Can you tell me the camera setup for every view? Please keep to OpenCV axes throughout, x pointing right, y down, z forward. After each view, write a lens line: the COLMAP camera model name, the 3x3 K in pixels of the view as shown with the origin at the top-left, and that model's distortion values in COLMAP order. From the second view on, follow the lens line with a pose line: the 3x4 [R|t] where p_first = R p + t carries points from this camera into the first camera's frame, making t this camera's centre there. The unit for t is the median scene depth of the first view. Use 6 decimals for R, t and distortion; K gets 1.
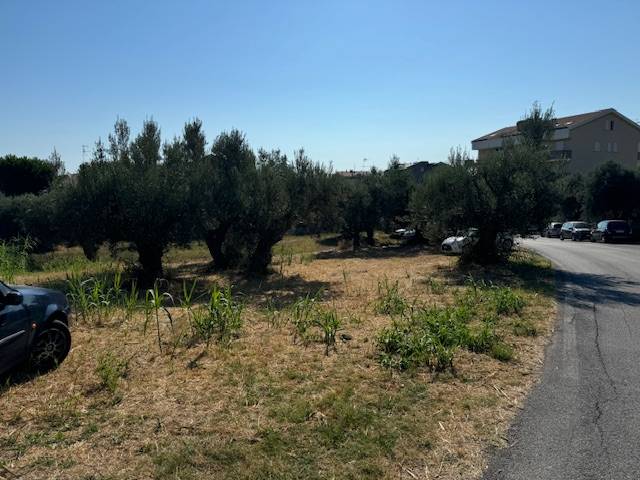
lens RADIAL K [[447.0, 0, 323.2], [0, 447.0, 243.9], [0, 0, 1]] dist [0.110488, -0.156040]
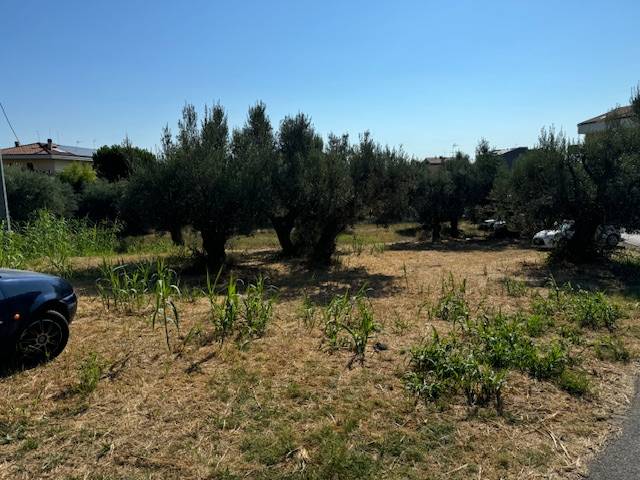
lens RADIAL K [[447.0, 0, 323.2], [0, 447.0, 243.9], [0, 0, 1]] dist [0.110488, -0.156040]
pose [[0.981650, 0.029524, -0.188390, 0.043808], [-0.024841, 0.999322, 0.027173, -0.002552], [0.189064, -0.021995, 0.981718, 0.063808]]
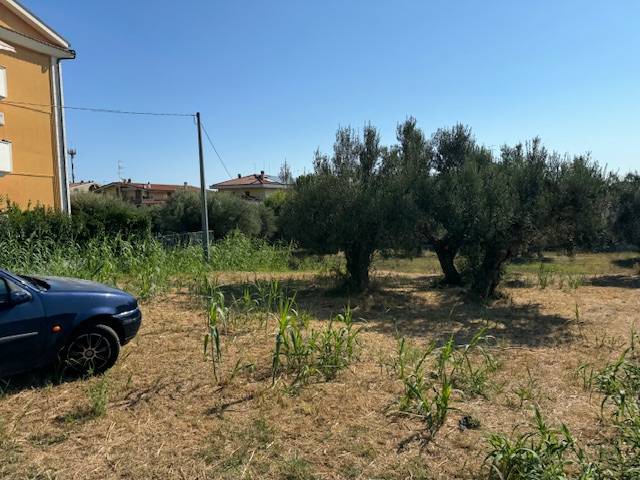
lens RADIAL K [[447.5, 0, 310.8], [0, 447.5, 228.6], [0, 0, 1]] dist [0.102826, -0.153479]
pose [[0.803175, 0.024266, -0.595249, 0.104568], [-0.058348, 0.997570, -0.038062, -0.006923], [0.592879, 0.065302, 0.802639, 0.161026]]
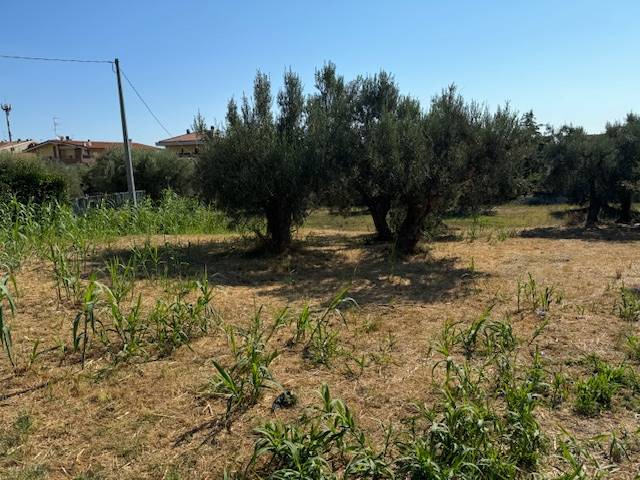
lens RADIAL K [[447.0, 0, 323.2], [0, 447.0, 243.9], [0, 0, 1]] dist [0.110488, -0.156040]
pose [[0.862912, 0.072492, -0.500129, 0.152205], [-0.036131, 0.995975, 0.082023, -0.010564], [0.504062, -0.052709, 0.862058, 0.247216]]
